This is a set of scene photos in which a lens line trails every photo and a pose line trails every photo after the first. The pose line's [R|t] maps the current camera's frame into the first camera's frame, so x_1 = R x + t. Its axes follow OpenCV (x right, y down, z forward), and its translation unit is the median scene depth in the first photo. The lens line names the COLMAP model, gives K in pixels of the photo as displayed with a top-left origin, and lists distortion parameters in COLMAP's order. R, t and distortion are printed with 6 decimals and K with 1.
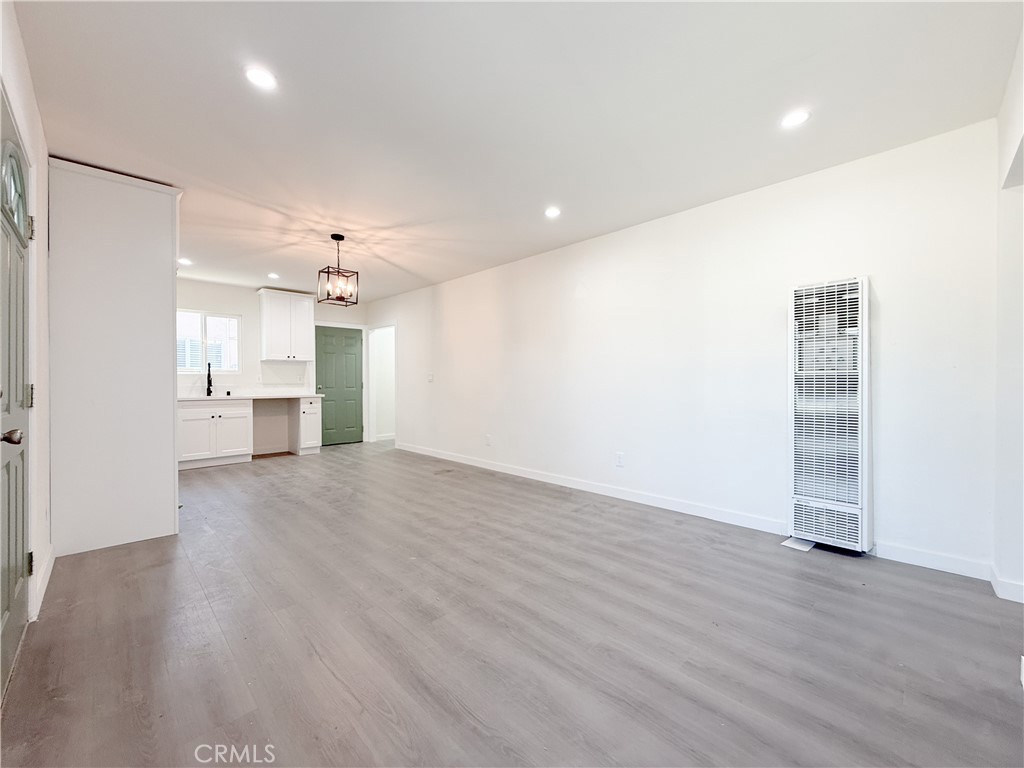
lens RADIAL K [[394.0, 0, 527.0], [0, 394.0, 382.0], [0, 0, 1]] dist [0.000394, 0.000095]
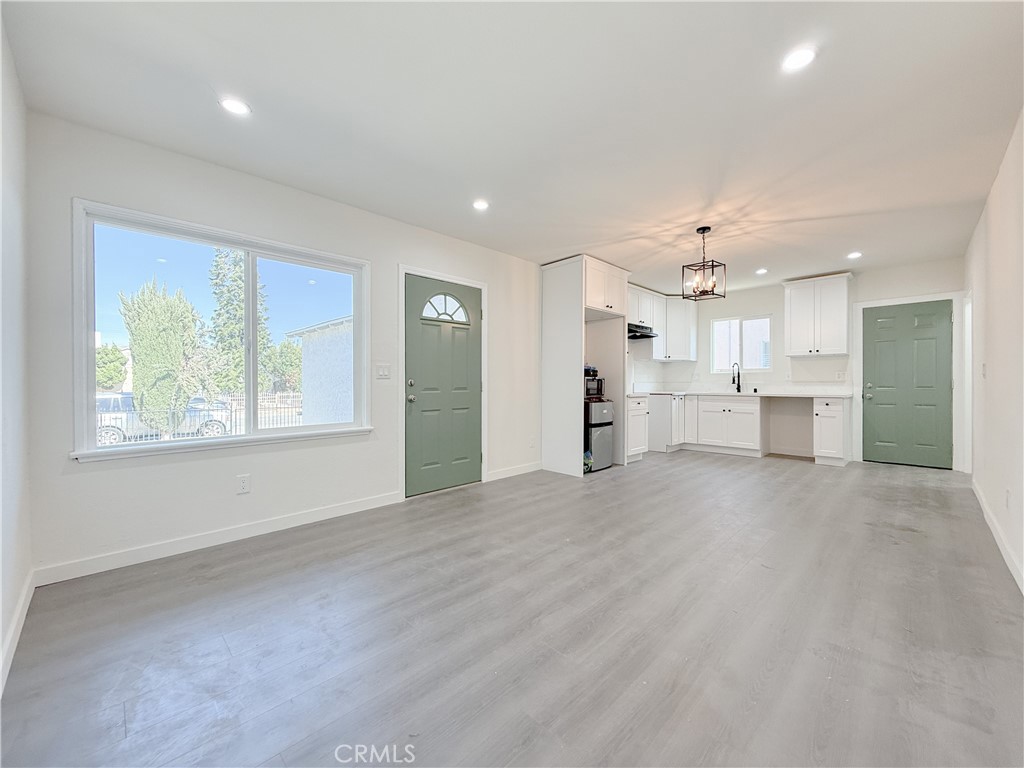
lens RADIAL K [[422.0, 0, 522.8], [0, 422.0, 382.6], [0, 0, 1]] dist [-0.001631, 0.000127]
pose [[-0.000819, 0.002968, -0.999995, 0.528589], [0.003212, 0.999990, 0.002965, 0.003254], [0.999995, -0.003210, -0.000828, 0.524098]]
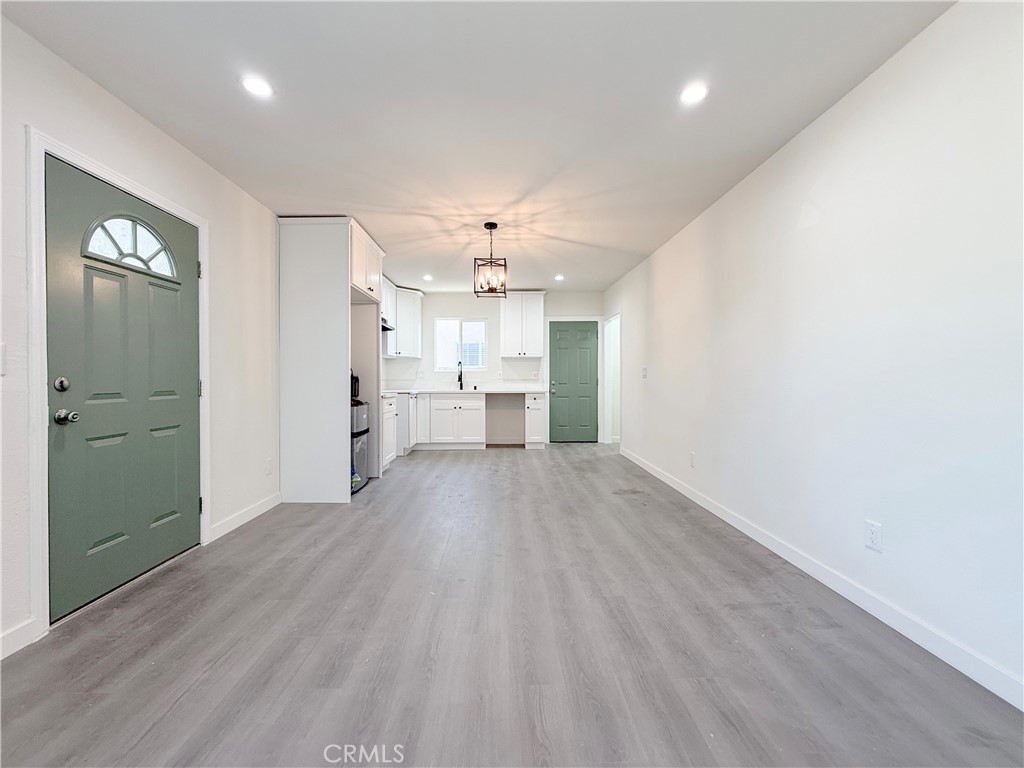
lens RADIAL K [[422.0, 0, 522.8], [0, 422.0, 382.6], [0, 0, 1]] dist [-0.001631, 0.000127]
pose [[0.719063, 0.008802, -0.694889, 0.270271], [-0.000618, 0.999927, 0.012027, -0.001298], [0.694944, -0.008218, 0.719017, 0.300656]]
